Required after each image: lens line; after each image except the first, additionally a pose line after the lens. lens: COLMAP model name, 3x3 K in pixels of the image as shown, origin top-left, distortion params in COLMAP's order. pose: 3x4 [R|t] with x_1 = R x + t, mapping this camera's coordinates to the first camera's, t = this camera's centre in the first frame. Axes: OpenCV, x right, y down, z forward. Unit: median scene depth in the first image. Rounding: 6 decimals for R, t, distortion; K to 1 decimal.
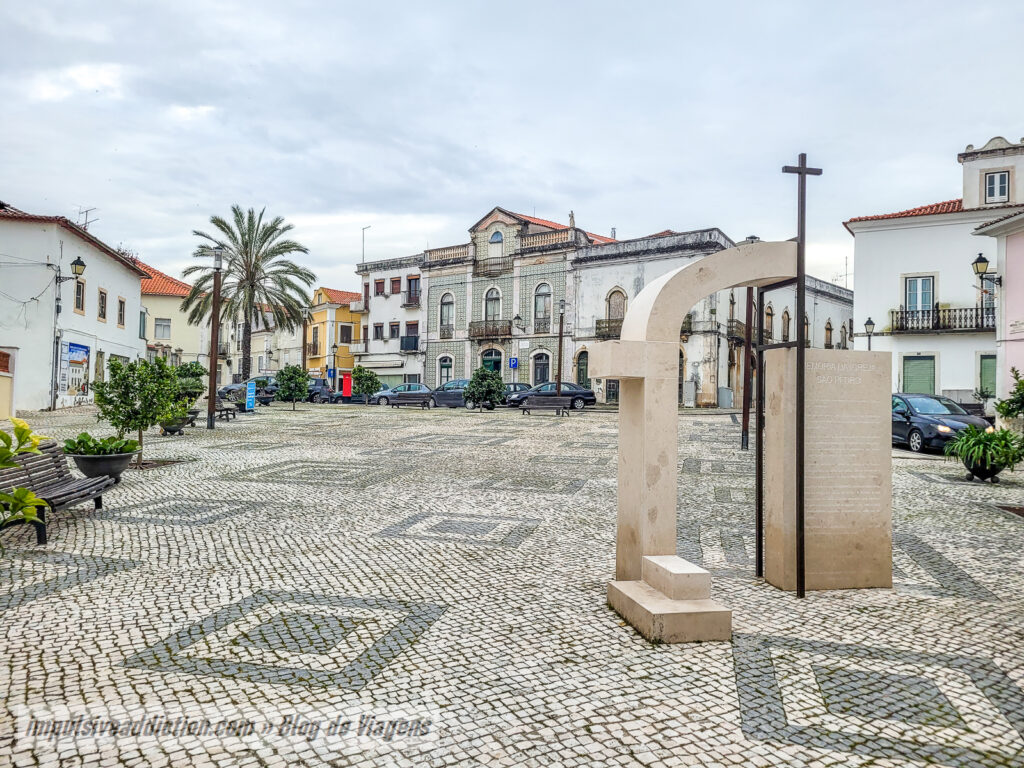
lens RADIAL K [[781.2, 0, 512.0], [0, 781.2, 384.0], [0, 0, 1]] dist [0.058917, -0.044820]
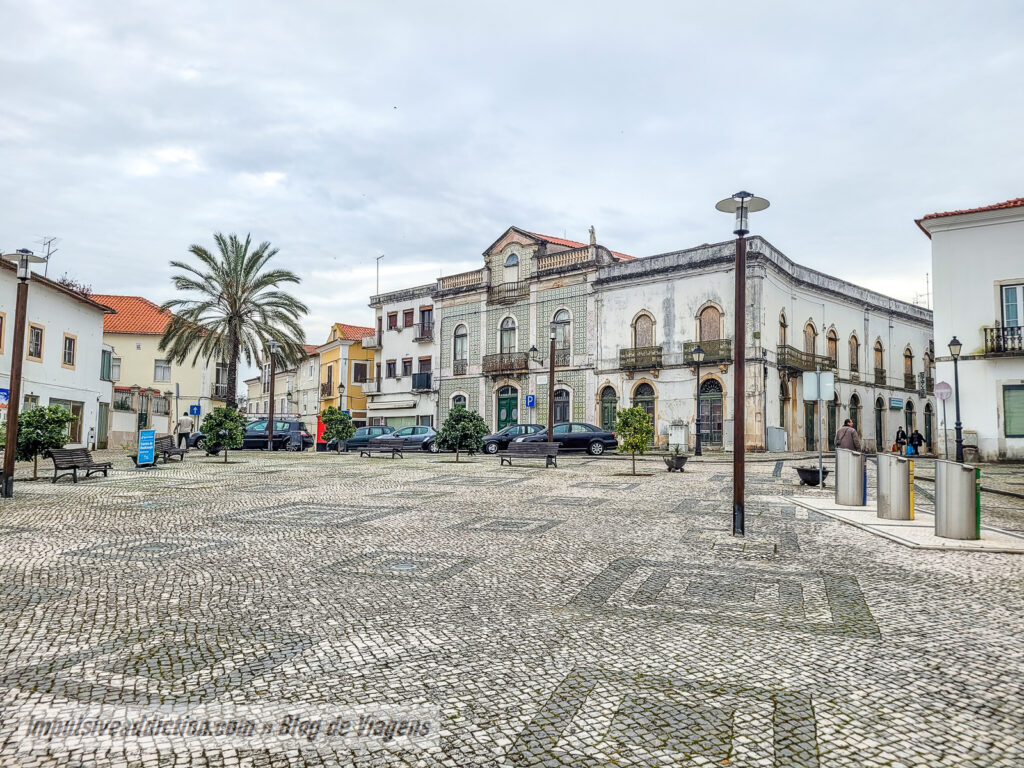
lens RADIAL K [[781.2, 0, 512.0], [0, 781.2, 384.0], [0, 0, 1]] dist [0.058917, -0.044820]
pose [[0.995505, -0.017075, -0.093159, 0.066145], [0.012360, 0.998625, -0.050953, -0.001826], [0.093901, 0.049573, 0.994347, 0.134564]]
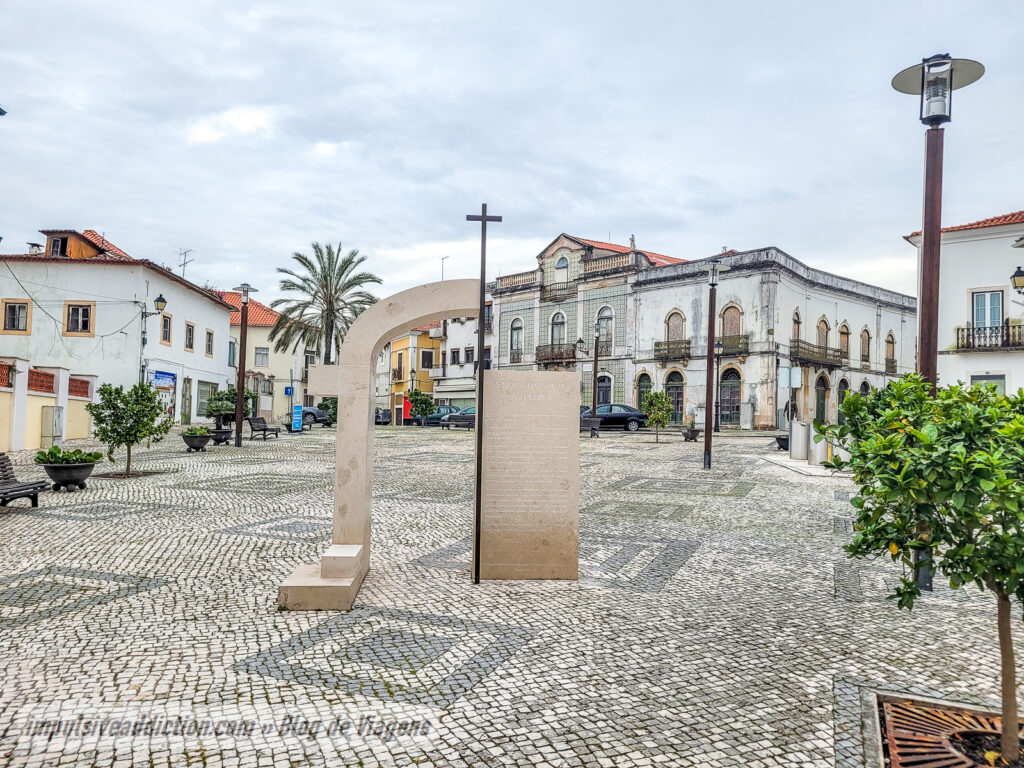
lens RADIAL K [[778.1, 0, 506.0], [0, 778.1, 403.1], [0, 0, 1]] dist [0.060977, -0.048342]
pose [[0.987538, -0.003817, -0.157332, 0.073140], [0.002984, 0.999980, -0.005527, 0.001049], [0.157350, 0.004988, 0.987530, -0.017034]]
